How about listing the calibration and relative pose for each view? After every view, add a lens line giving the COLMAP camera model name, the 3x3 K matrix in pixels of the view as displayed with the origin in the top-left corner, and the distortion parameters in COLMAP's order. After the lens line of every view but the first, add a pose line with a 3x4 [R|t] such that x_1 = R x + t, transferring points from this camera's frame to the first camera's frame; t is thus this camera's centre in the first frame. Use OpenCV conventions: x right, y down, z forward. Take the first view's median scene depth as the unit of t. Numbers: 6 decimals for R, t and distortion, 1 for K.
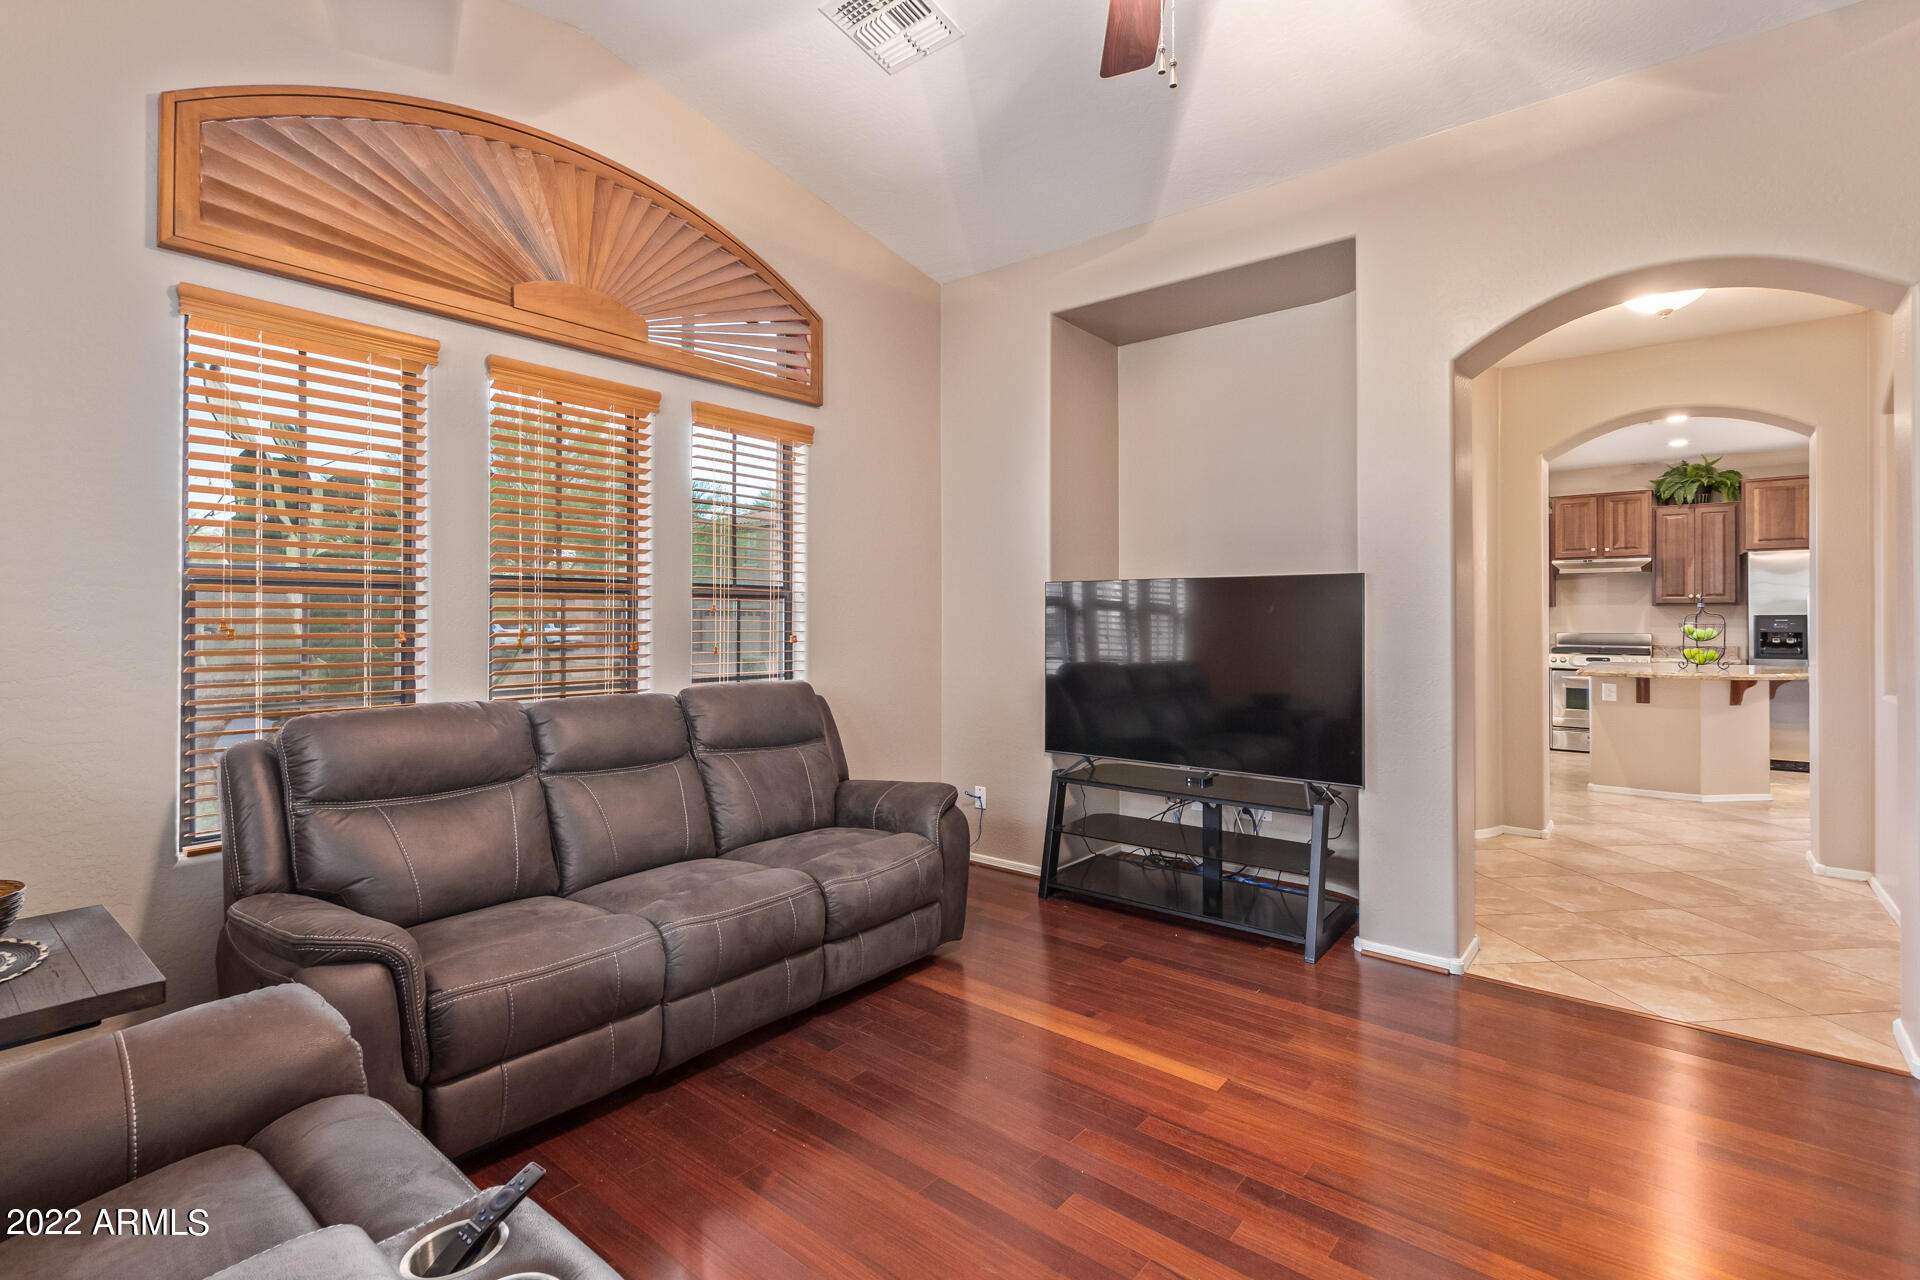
lens RADIAL K [[879.1, 0, 959.7], [0, 879.1, 618.9], [0, 0, 1]] dist [0.007798, -0.003164]
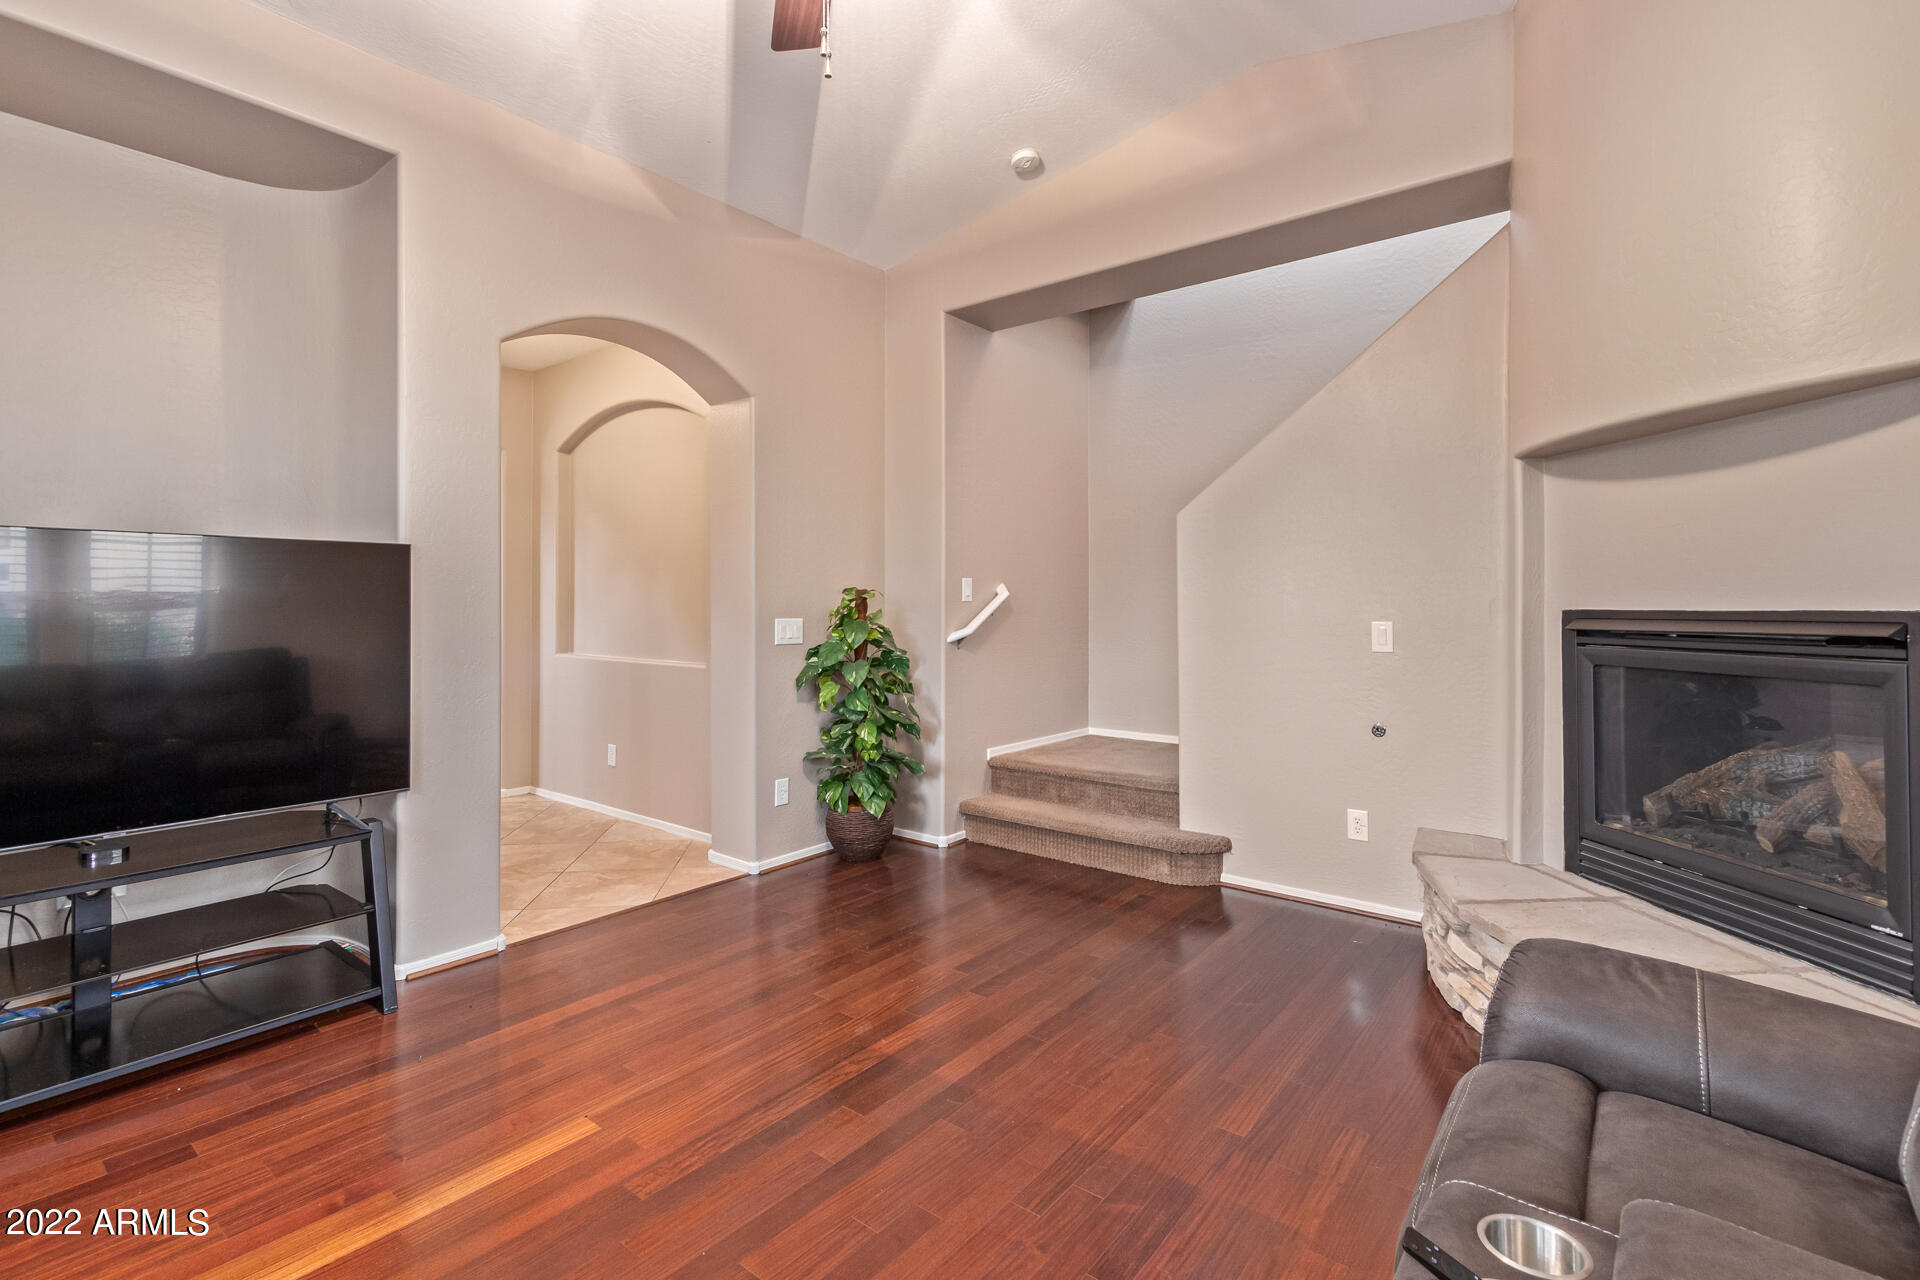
lens RADIAL K [[879.1, 0, 961.7], [0, 879.1, 602.9], [0, 0, 1]] dist [0.007798, -0.003164]
pose [[-0.030082, 0.000549, 0.999547, -0.476559], [-0.007668, 0.999970, -0.000780, 0.002449], [-0.999518, -0.007688, -0.030077, 0.523613]]
